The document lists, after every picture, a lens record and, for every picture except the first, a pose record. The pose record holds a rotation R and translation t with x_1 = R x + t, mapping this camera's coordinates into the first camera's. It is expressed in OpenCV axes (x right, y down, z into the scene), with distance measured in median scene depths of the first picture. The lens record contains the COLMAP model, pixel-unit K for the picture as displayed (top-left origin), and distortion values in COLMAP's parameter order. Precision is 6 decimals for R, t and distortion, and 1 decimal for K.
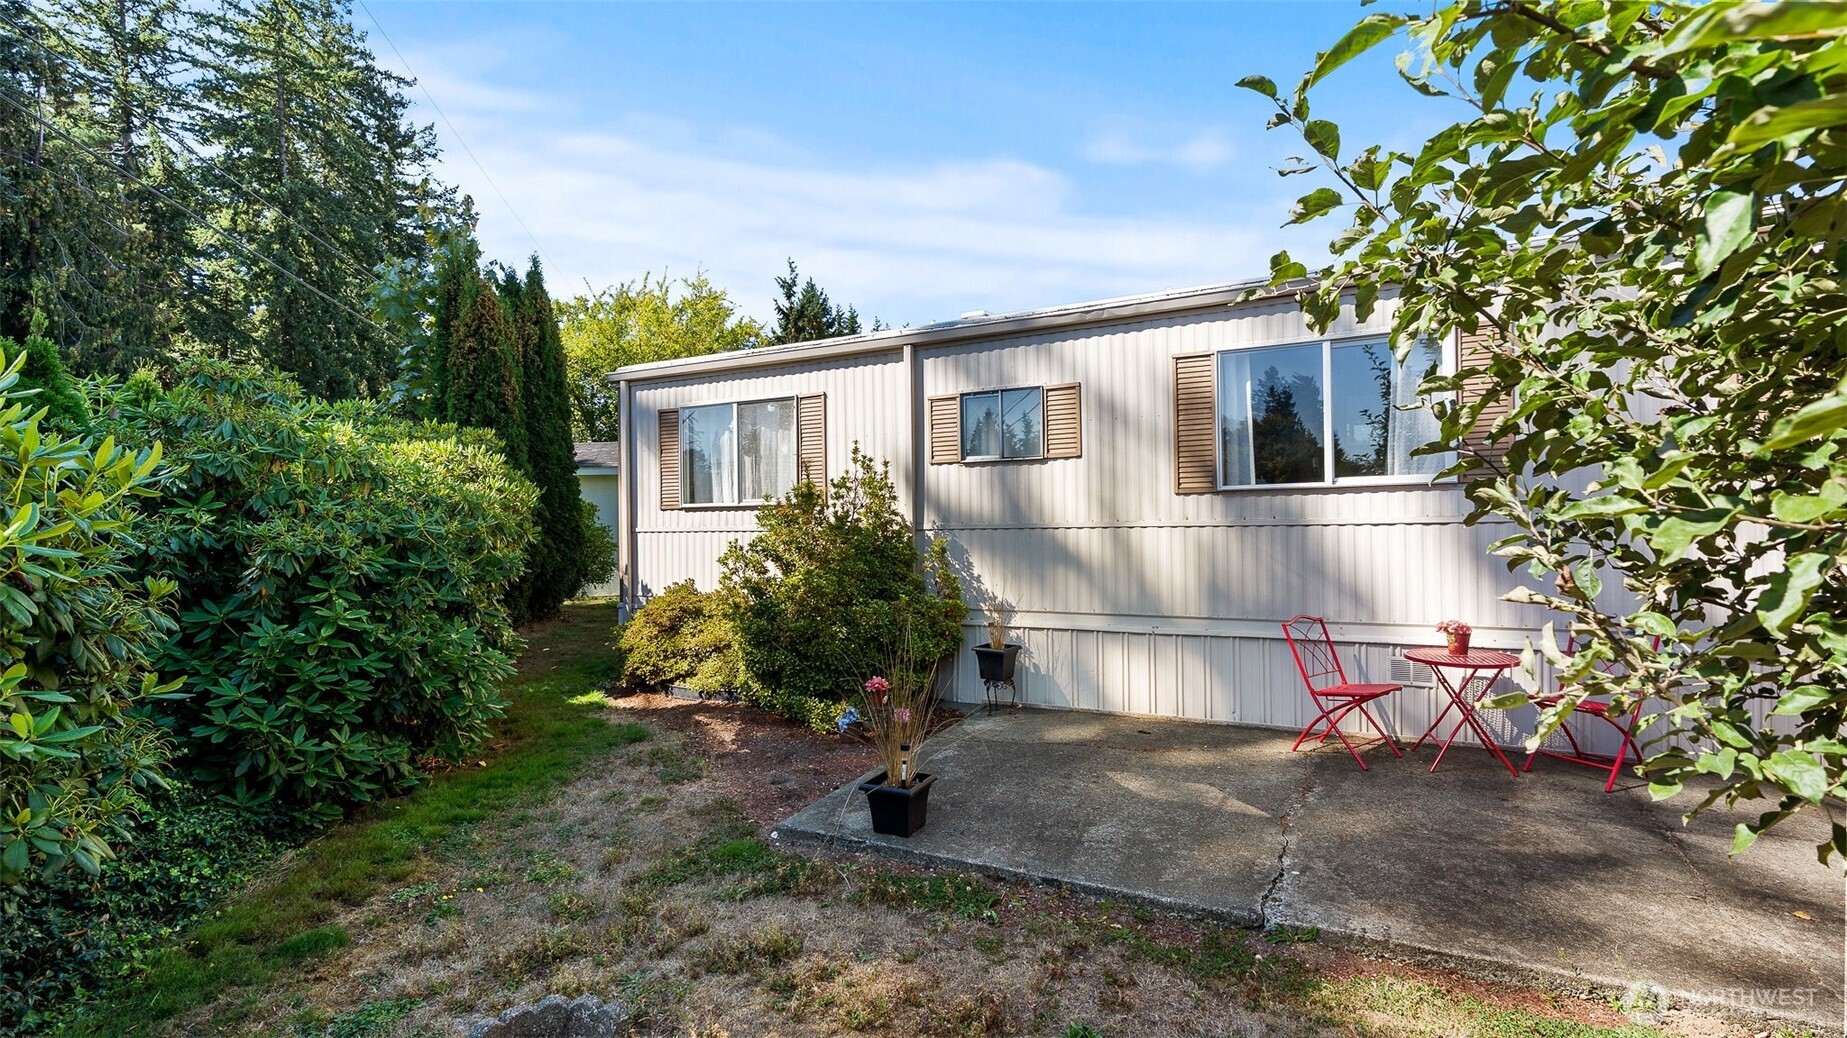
lens RADIAL K [[856.9, 0, 925.1], [0, 856.9, 528.3], [0, 0, 1]] dist [0.003746, 0.001220]
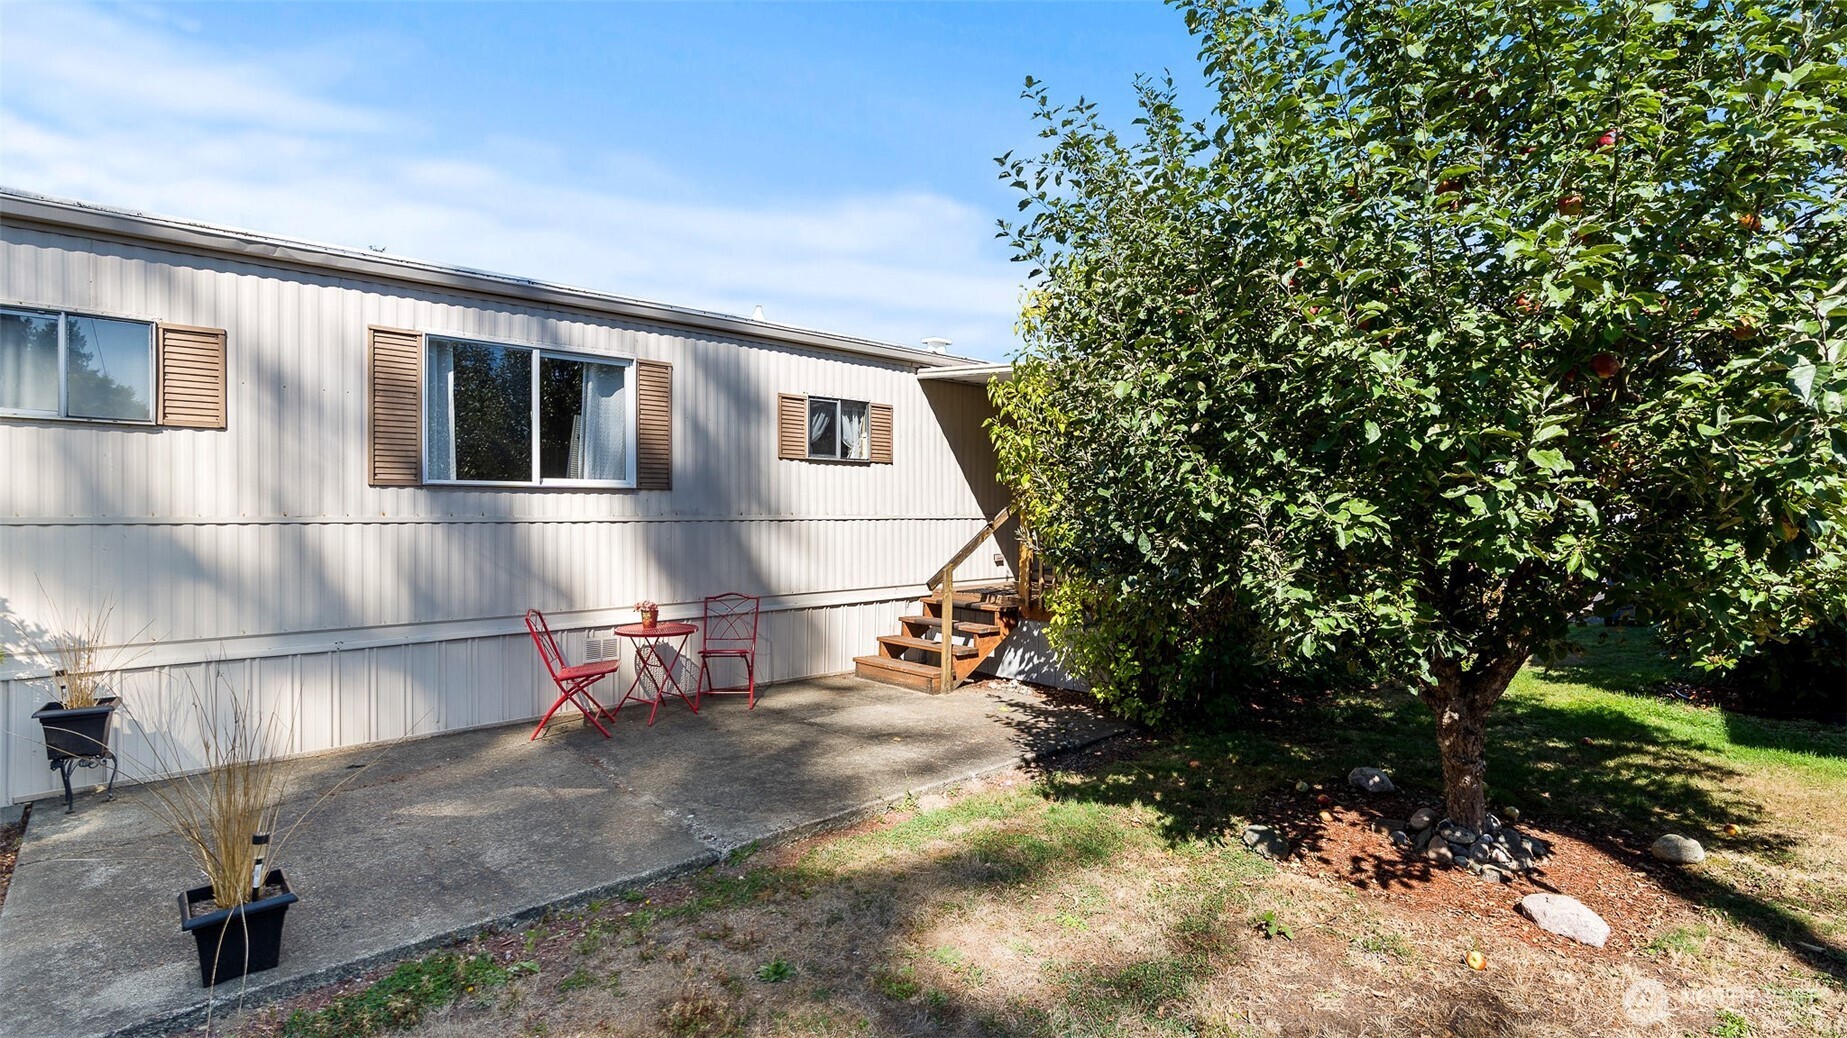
lens RADIAL K [[856.9, 0, 925.3], [0, 856.9, 513.6], [0, 0, 1]] dist [0.003746, 0.001220]
pose [[0.323402, 0.018201, 0.946087, -0.380336], [-0.000475, 0.999818, -0.019072, 0.005025], [-0.946262, 0.005719, 0.323351, 0.201420]]
